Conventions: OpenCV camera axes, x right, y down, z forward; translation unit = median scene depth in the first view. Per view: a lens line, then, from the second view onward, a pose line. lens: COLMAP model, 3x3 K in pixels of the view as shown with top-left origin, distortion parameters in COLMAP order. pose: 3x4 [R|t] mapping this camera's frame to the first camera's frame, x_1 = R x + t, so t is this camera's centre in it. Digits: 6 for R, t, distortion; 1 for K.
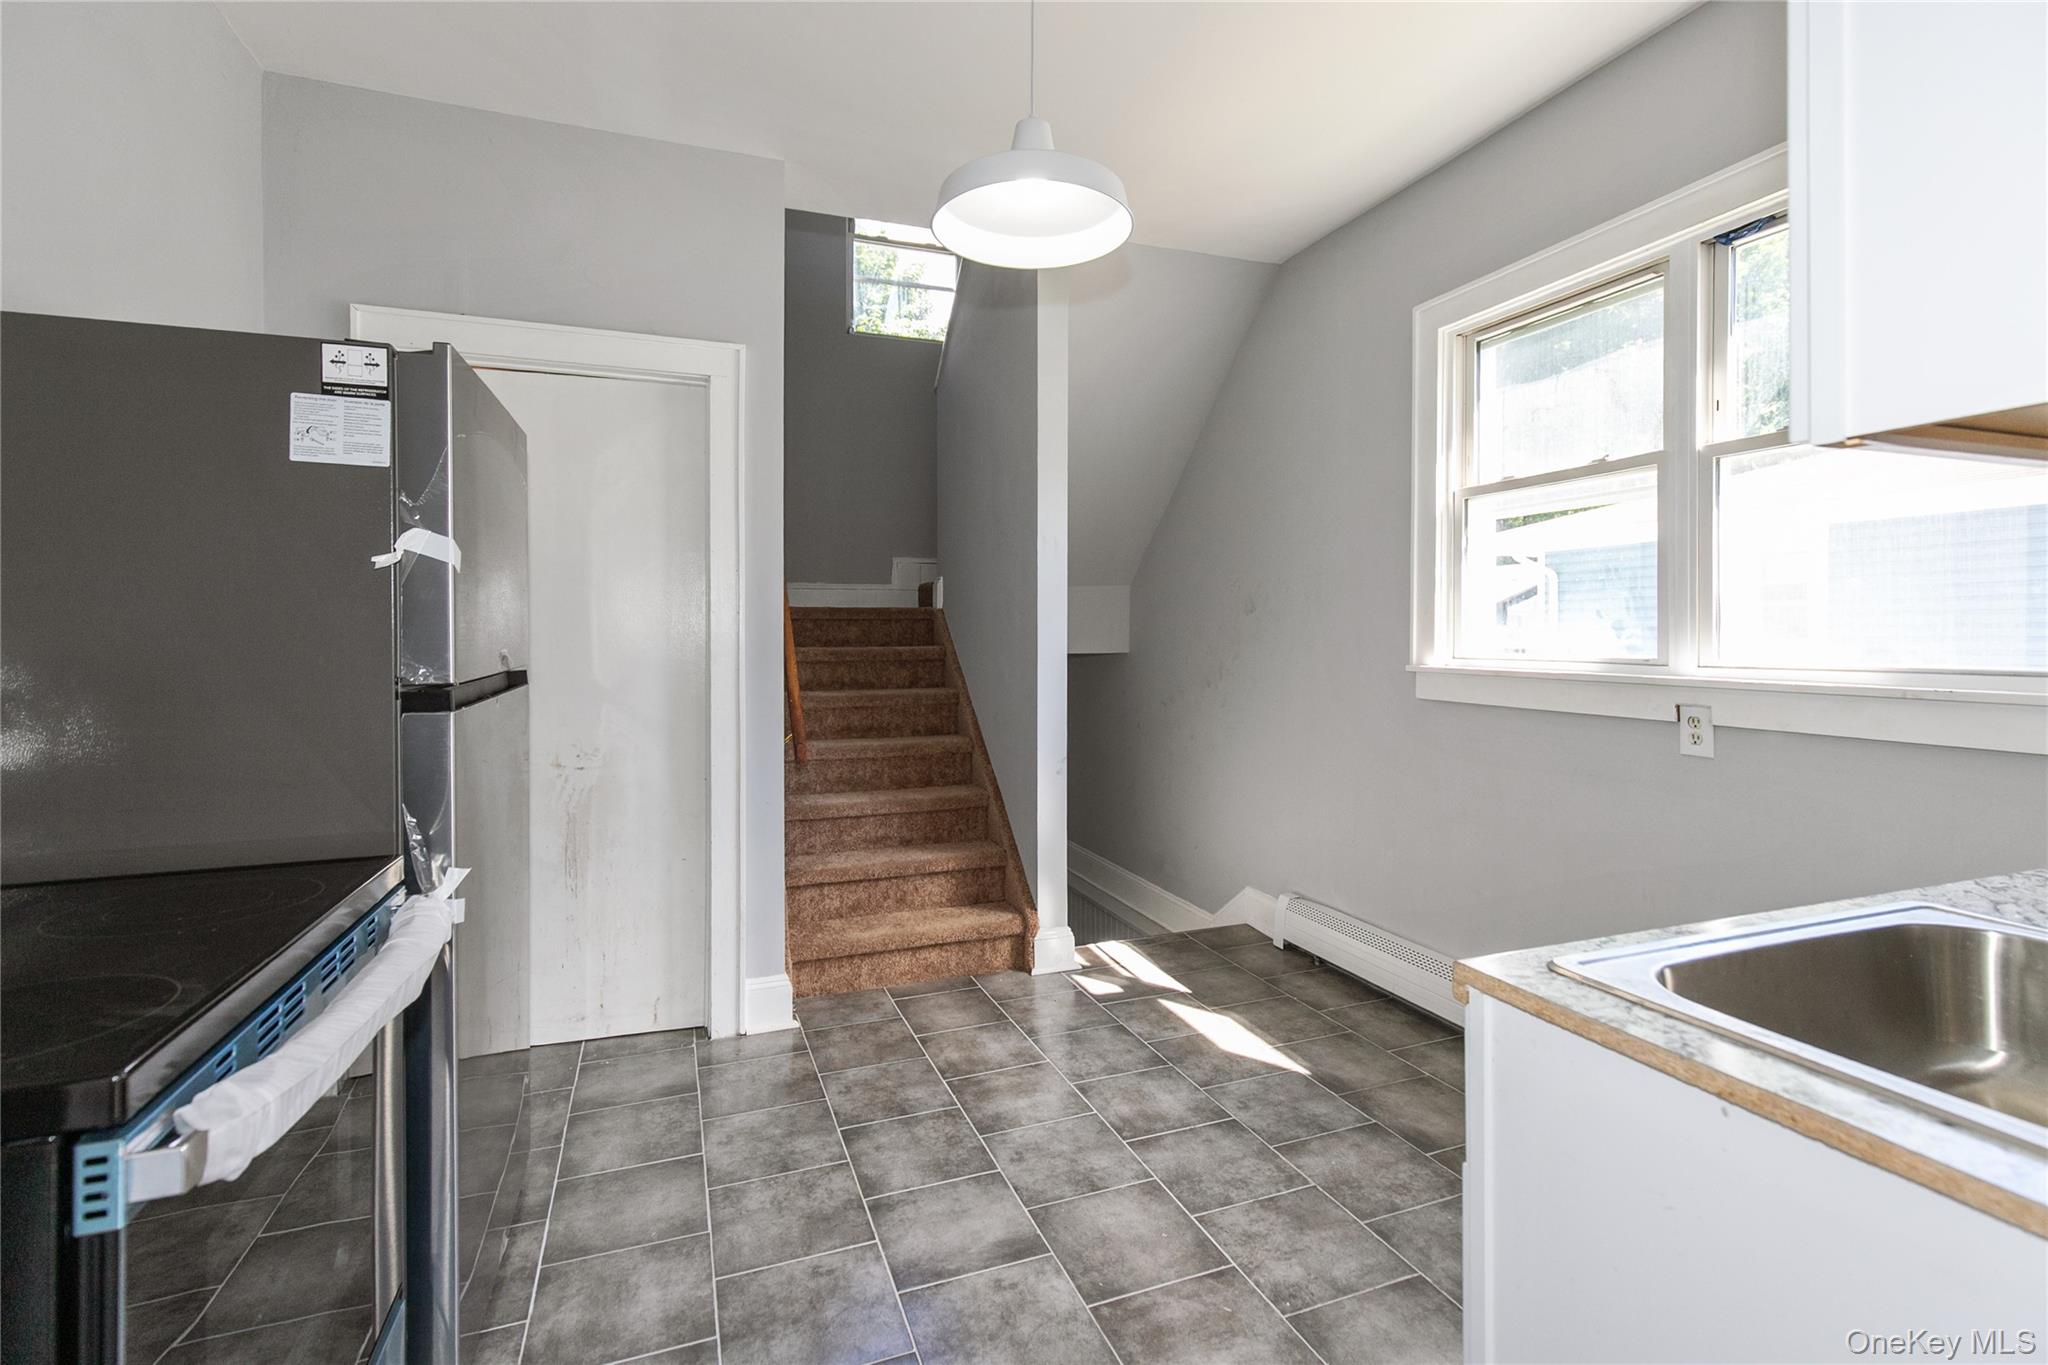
lens RADIAL K [[940.8, 0, 1041.2], [0, 940.8, 649.4], [0, 0, 1]] dist [0.005828, -0.001806]
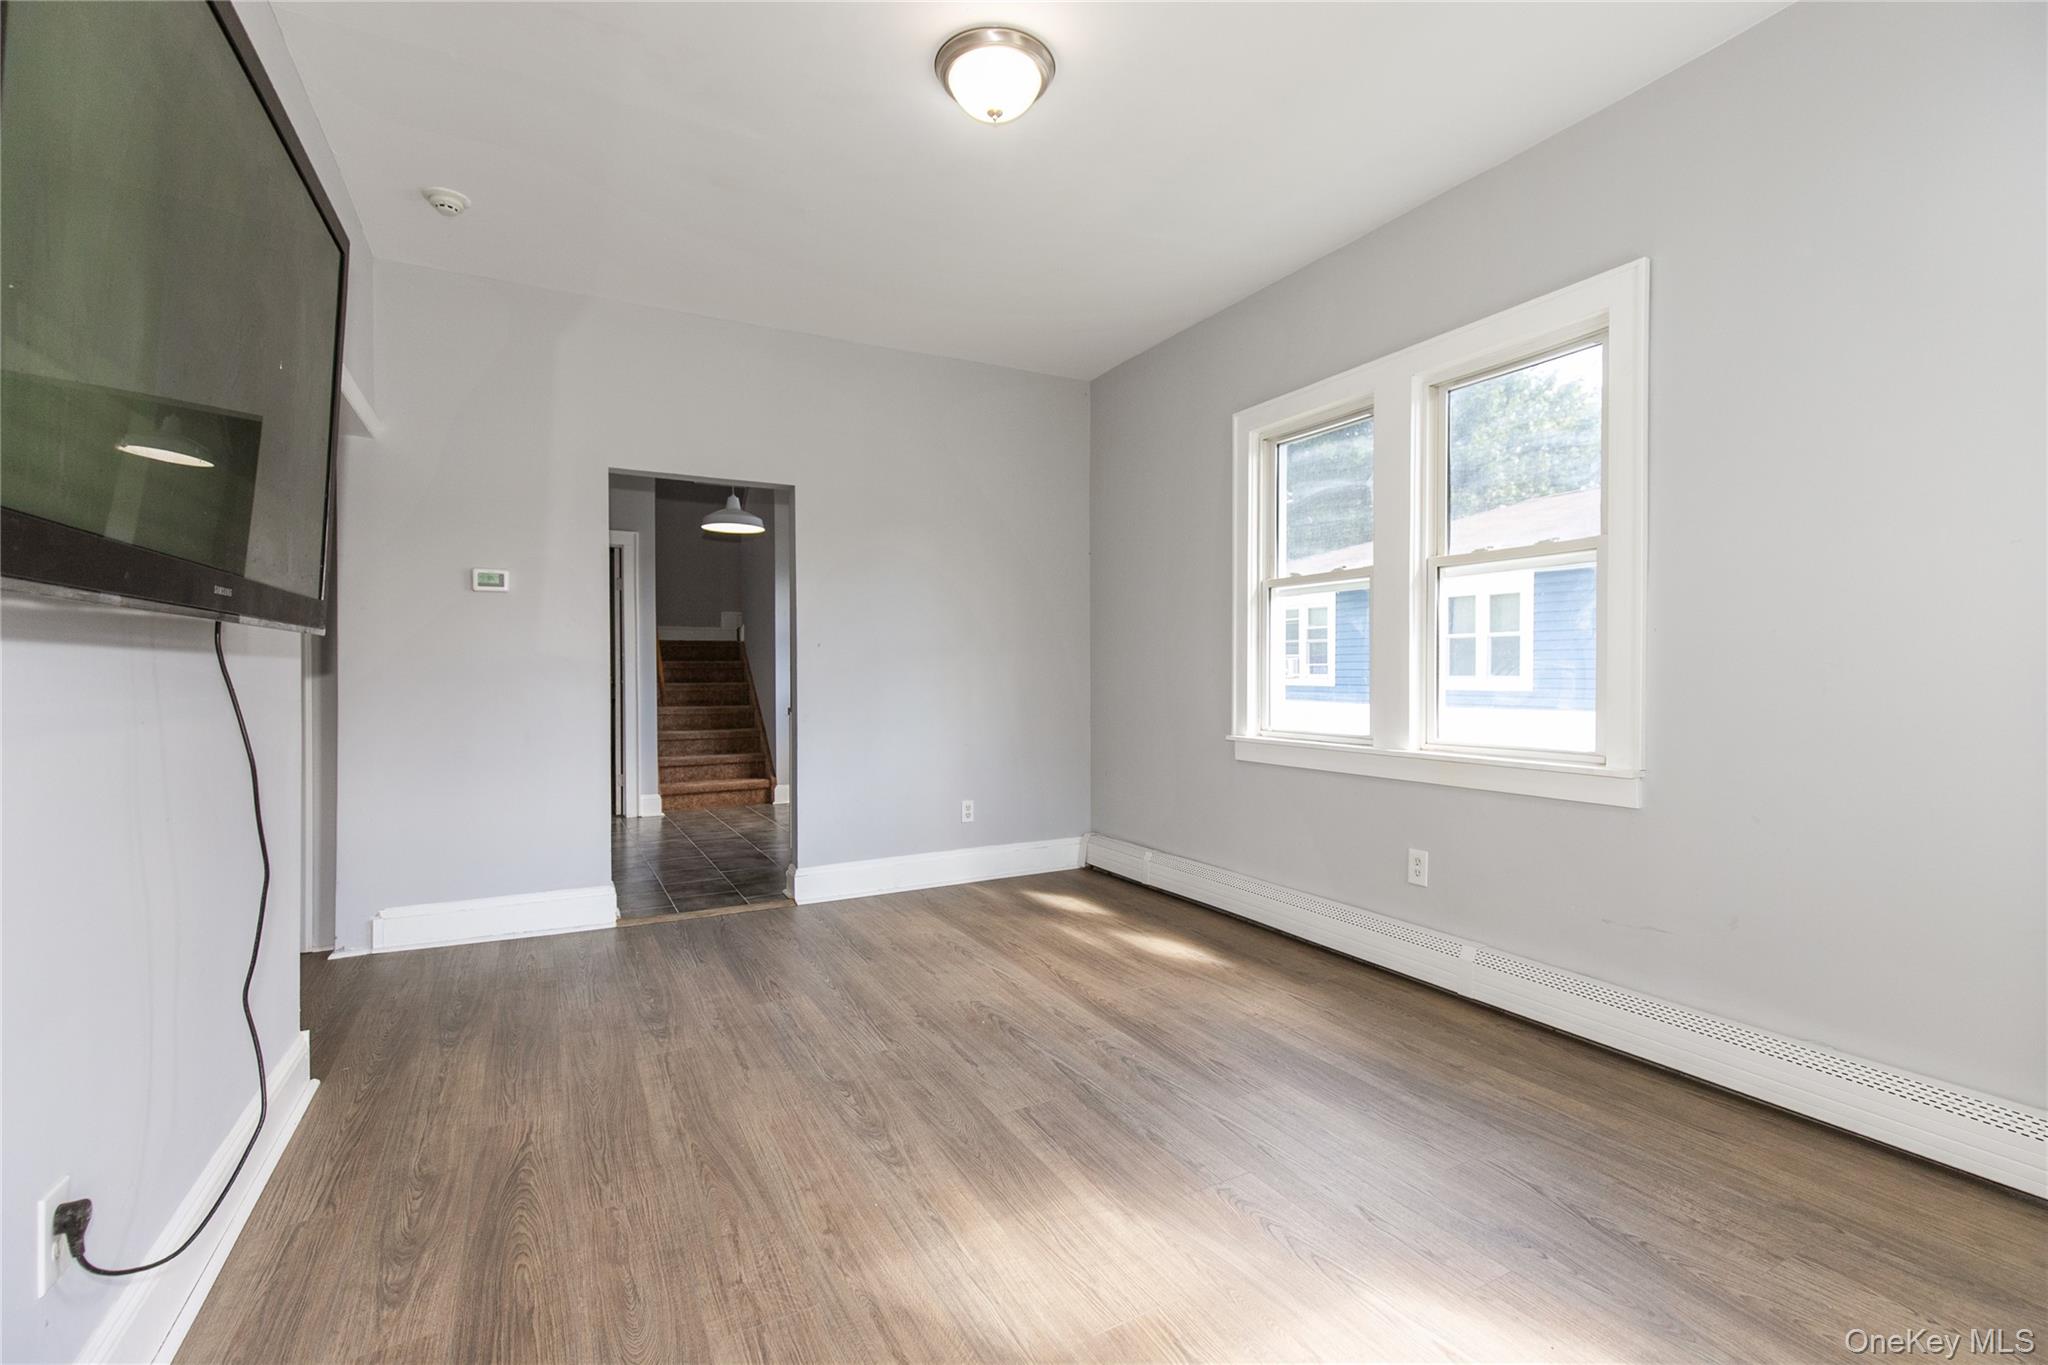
lens RADIAL K [[940.8, 0, 1037.8], [0, 940.8, 686.1], [0, 0, 1]] dist [0.005828, -0.001806]
pose [[0.992553, -0.006028, 0.121664, 0.411244], [0.006103, 0.999981, -0.000244, 0.082798], [-0.121661, 0.000985, 0.992571, -1.551915]]
